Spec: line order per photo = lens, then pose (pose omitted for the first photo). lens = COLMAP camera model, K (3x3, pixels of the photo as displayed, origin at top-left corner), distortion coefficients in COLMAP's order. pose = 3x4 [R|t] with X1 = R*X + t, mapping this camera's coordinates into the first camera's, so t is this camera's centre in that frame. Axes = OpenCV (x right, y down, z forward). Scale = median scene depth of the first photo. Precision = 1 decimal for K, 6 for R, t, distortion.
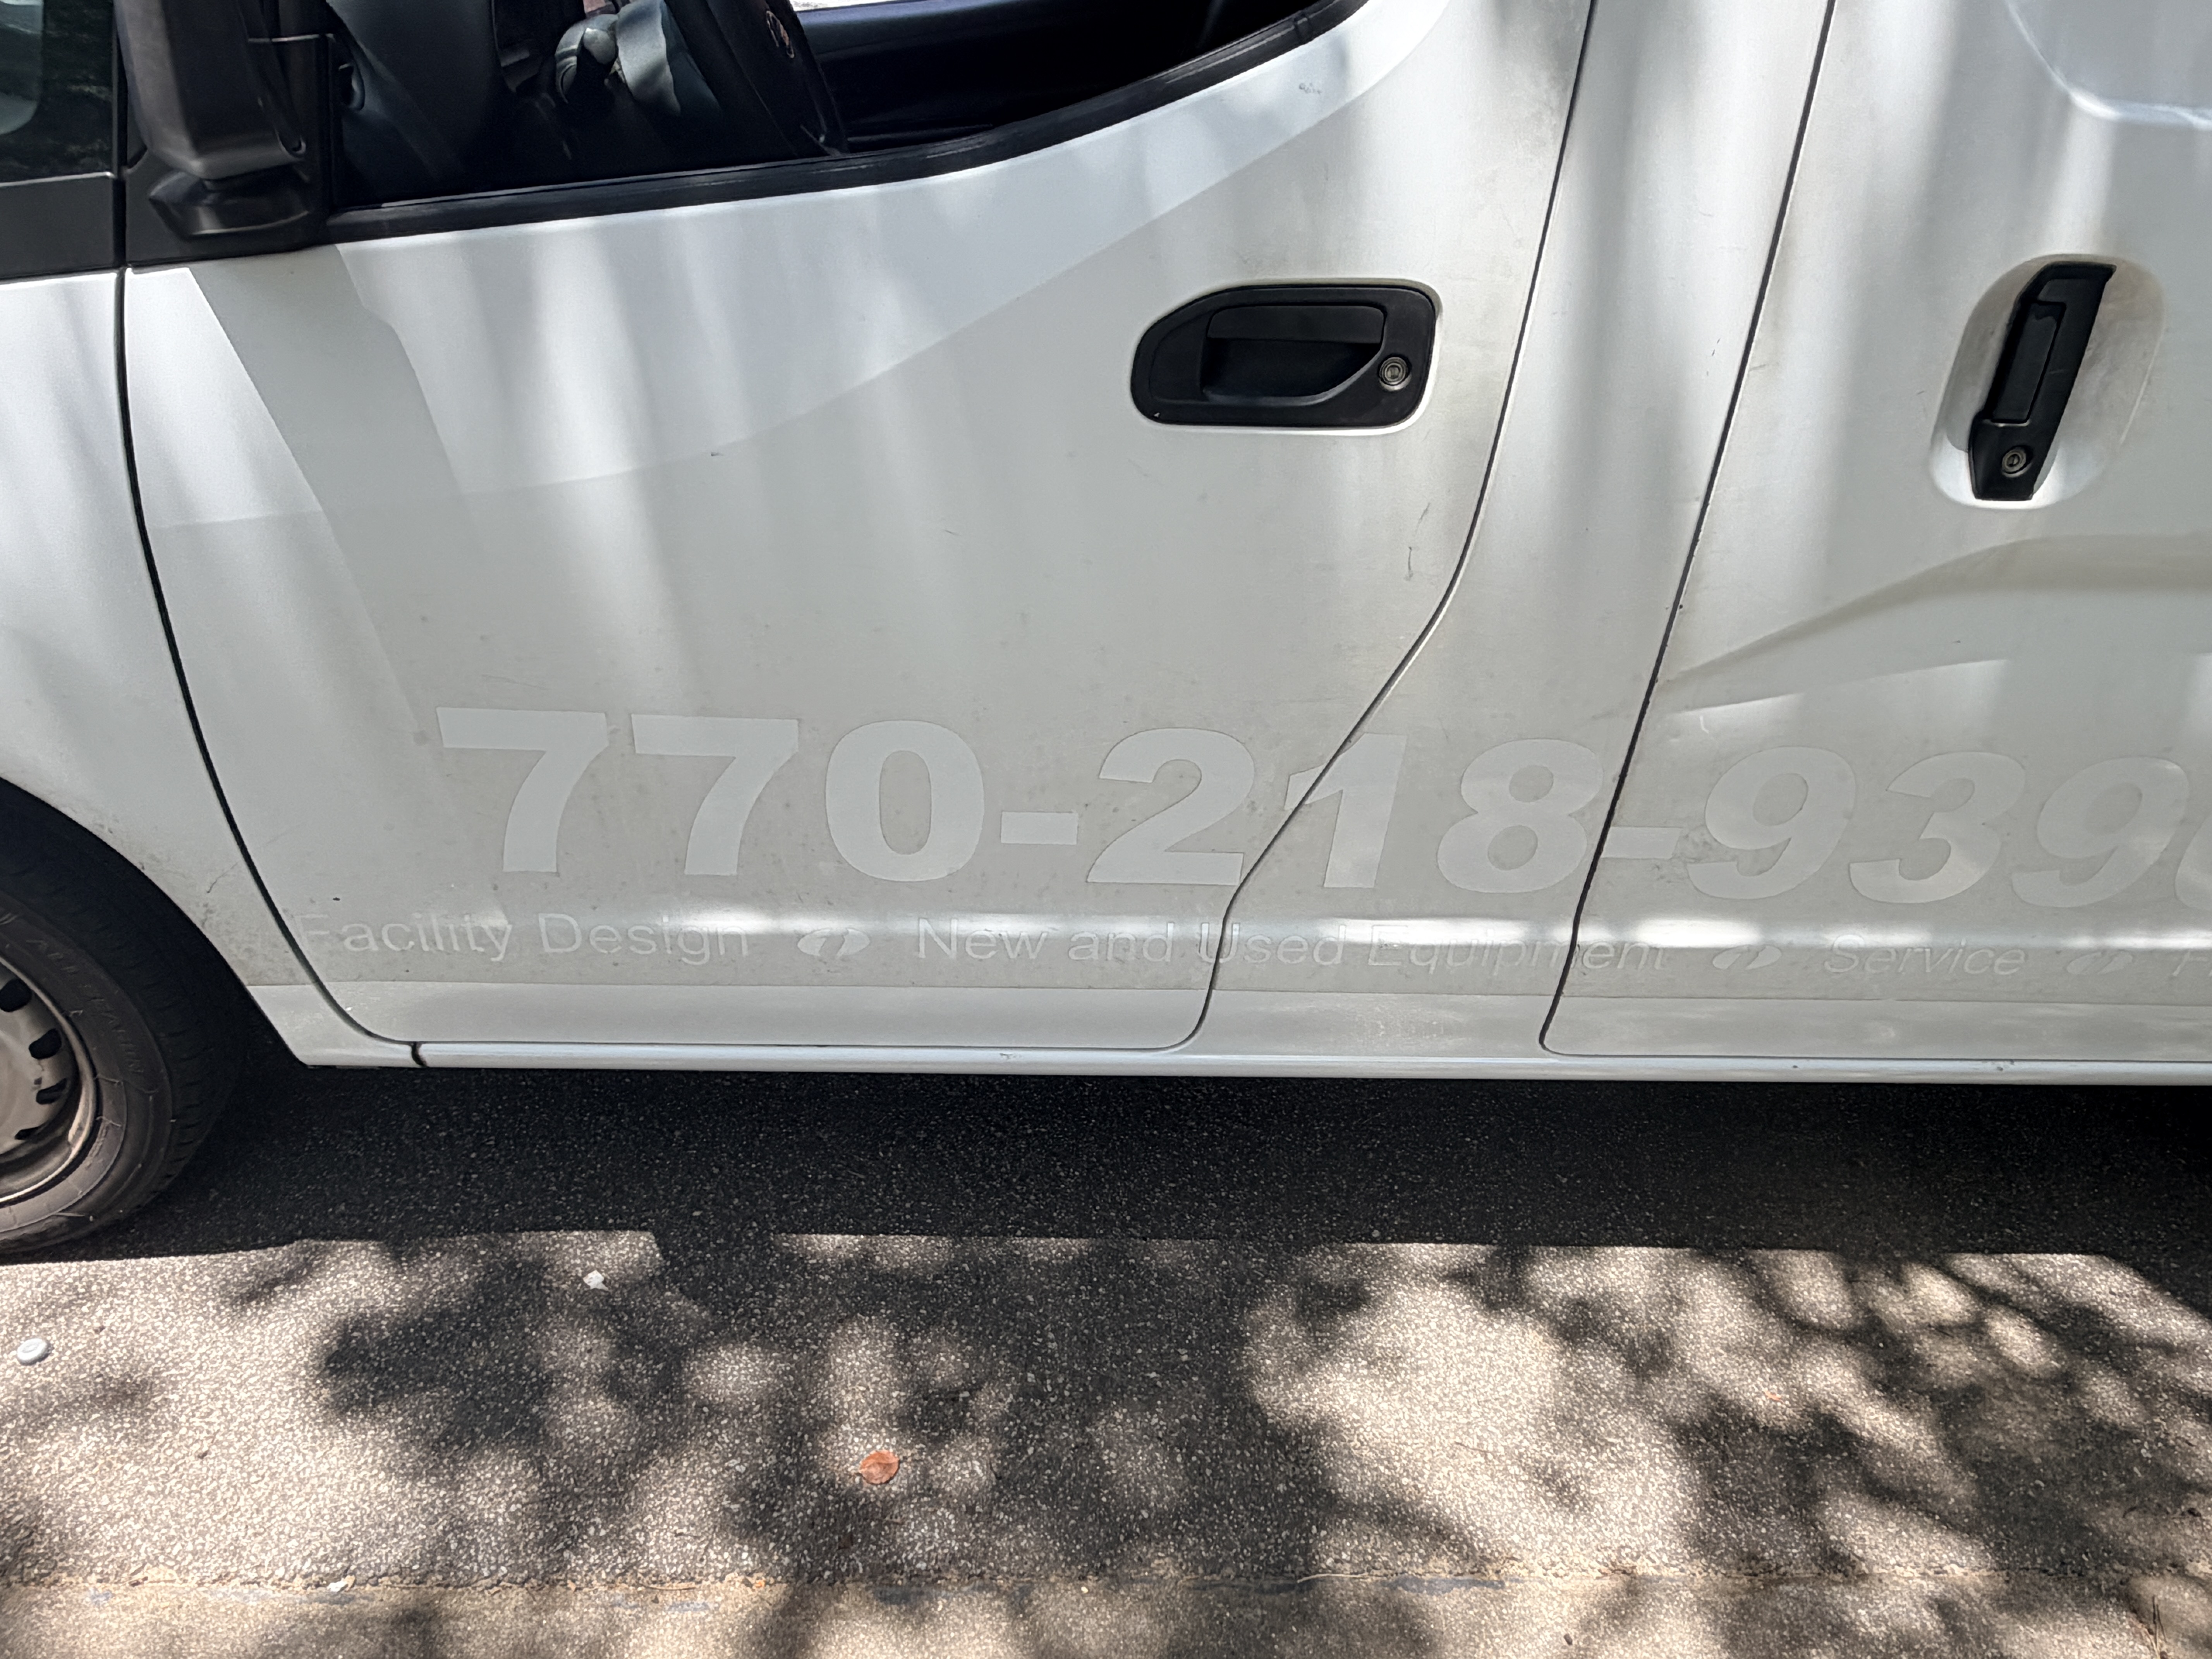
lens RADIAL K [[1567.5, 0, 1106.0], [0, 1567.5, 829.5], [0, 0, 1]] dist [-0.006337, 0.019884]
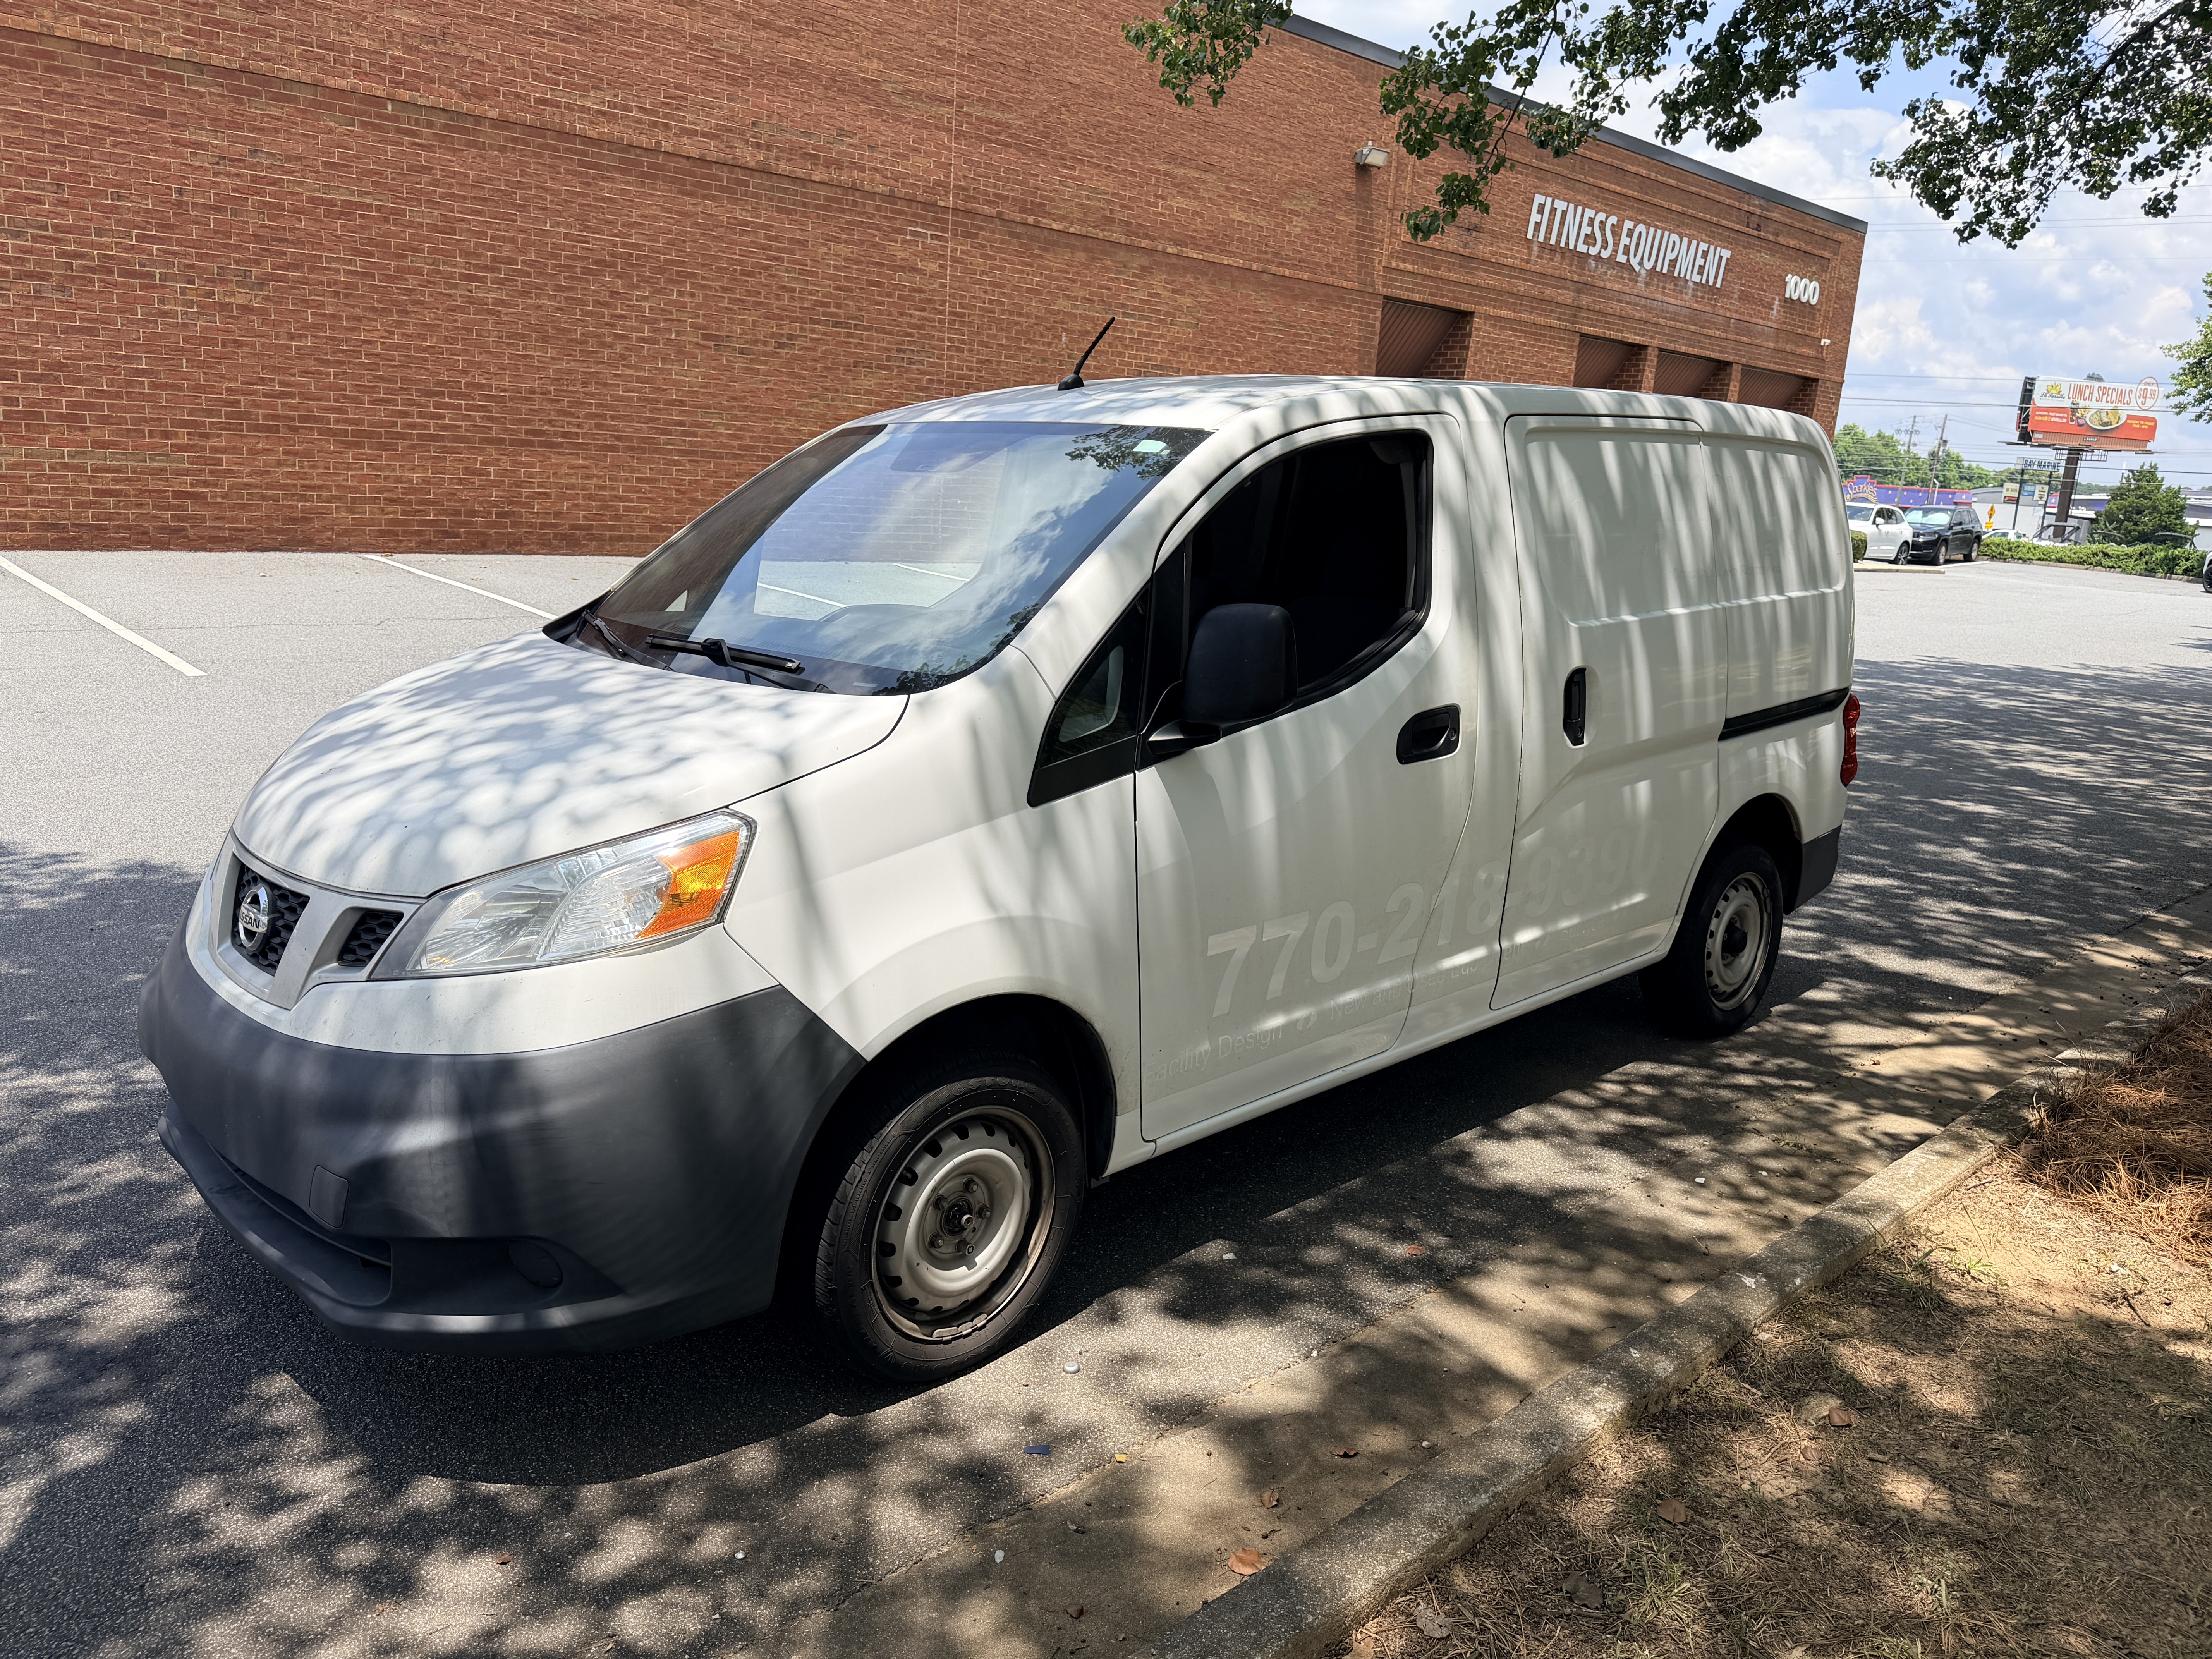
lens RADIAL K [[1614.1, 0, 1106.0], [0, 1614.1, 829.5], [0, 0, 1]] dist [0.126822, 0.000396]
pose [[0.757039, -0.187215, 0.625973, -1.746413], [0.377718, 0.907149, -0.185496, 0.142642], [-0.533123, 0.376869, 0.757462, -0.678967]]
